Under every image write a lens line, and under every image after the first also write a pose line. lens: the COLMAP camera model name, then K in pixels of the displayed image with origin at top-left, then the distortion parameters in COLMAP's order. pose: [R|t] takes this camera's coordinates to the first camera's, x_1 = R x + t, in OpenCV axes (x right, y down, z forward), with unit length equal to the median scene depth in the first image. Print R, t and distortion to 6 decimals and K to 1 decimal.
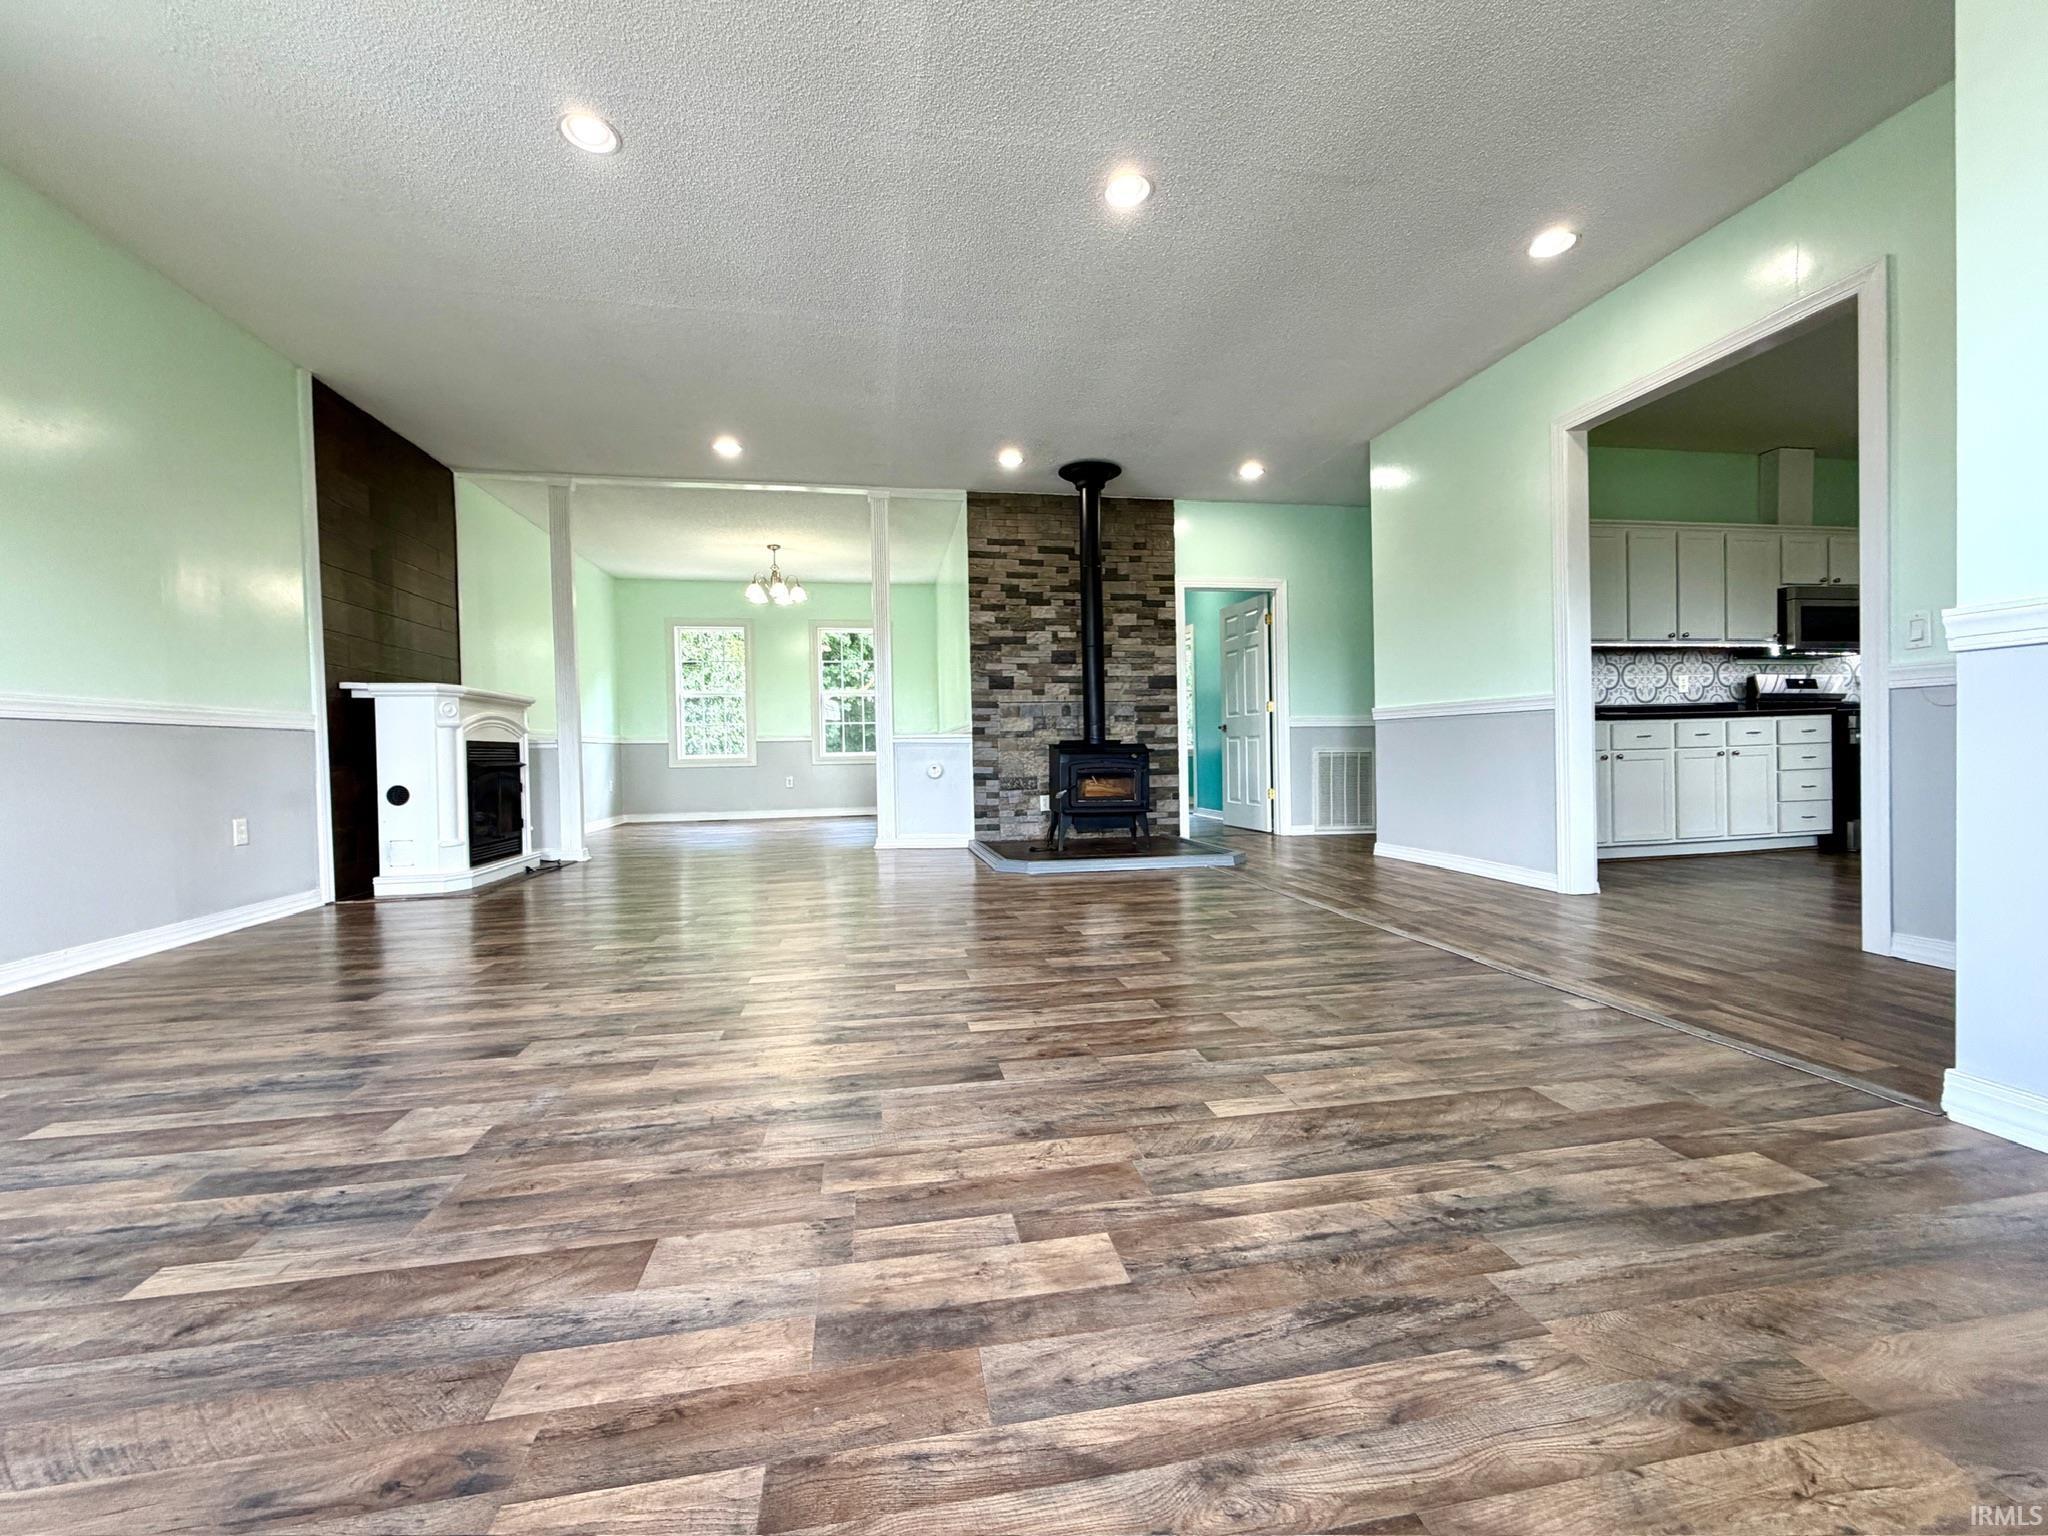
lens RADIAL K [[821.5, 0, 1015.0], [0, 821.5, 772.8], [0, 0, 1]] dist [0.000080, -0.000007]
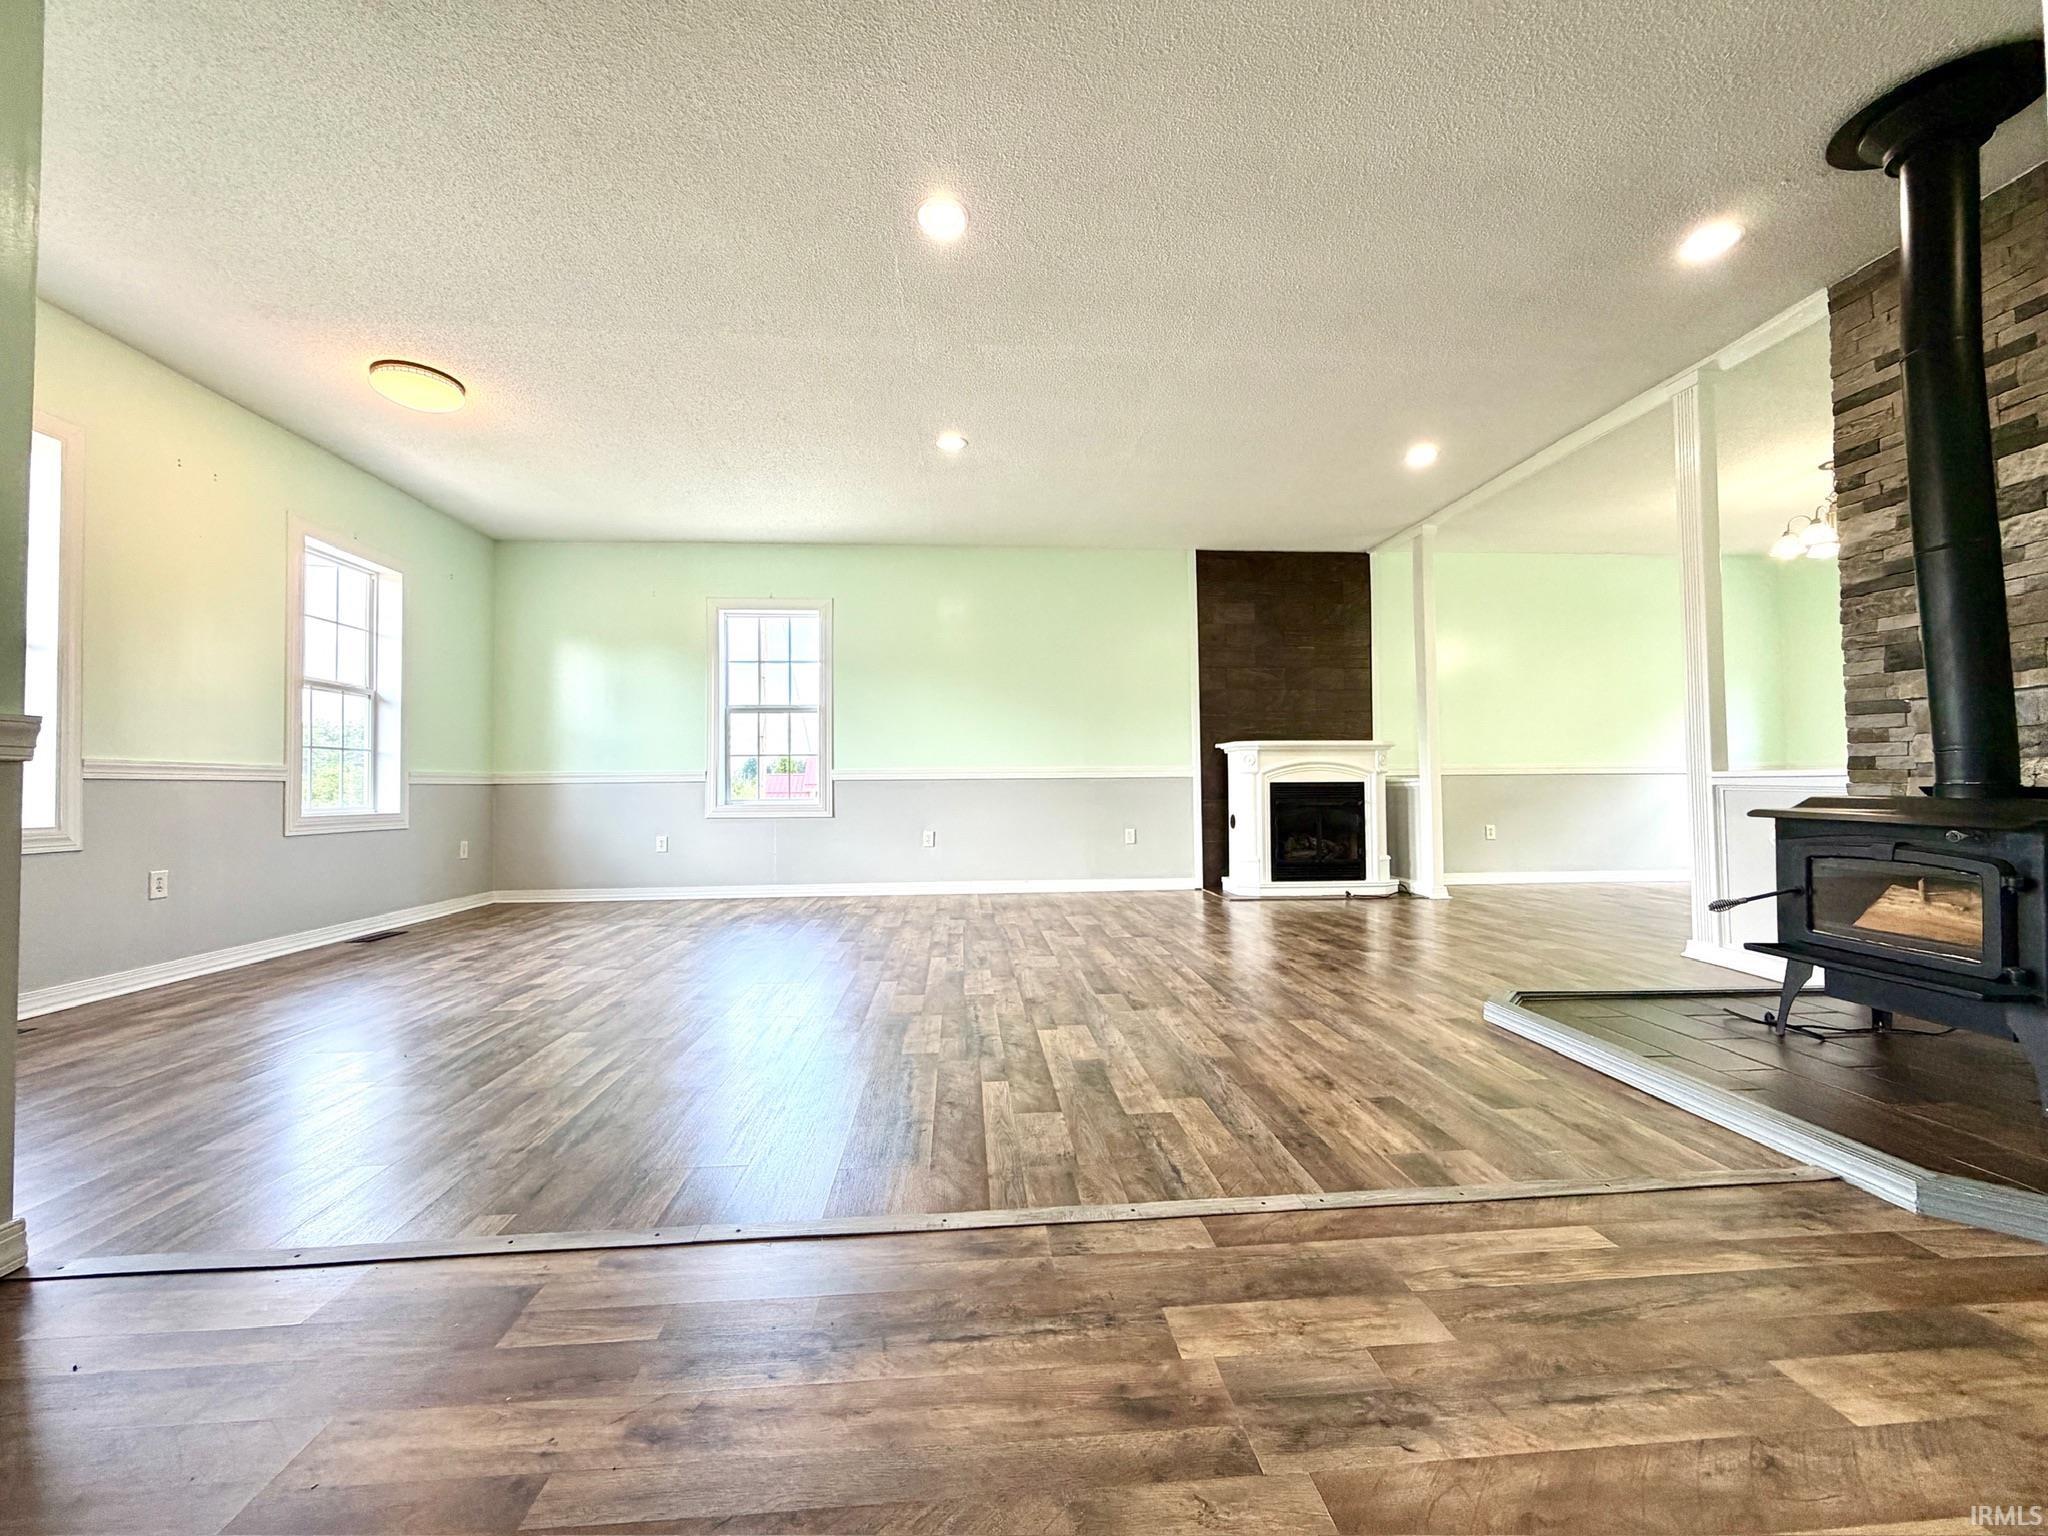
lens RADIAL K [[821.5, 0, 1015.0], [0, 821.5, 772.8], [0, 0, 1]] dist [0.000080, -0.000007]
pose [[-0.113867, 0.003062, -0.993491, 0.581325], [-0.010473, 0.999936, 0.004282, -0.049379], [0.993441, 0.010893, -0.113827, 0.659148]]
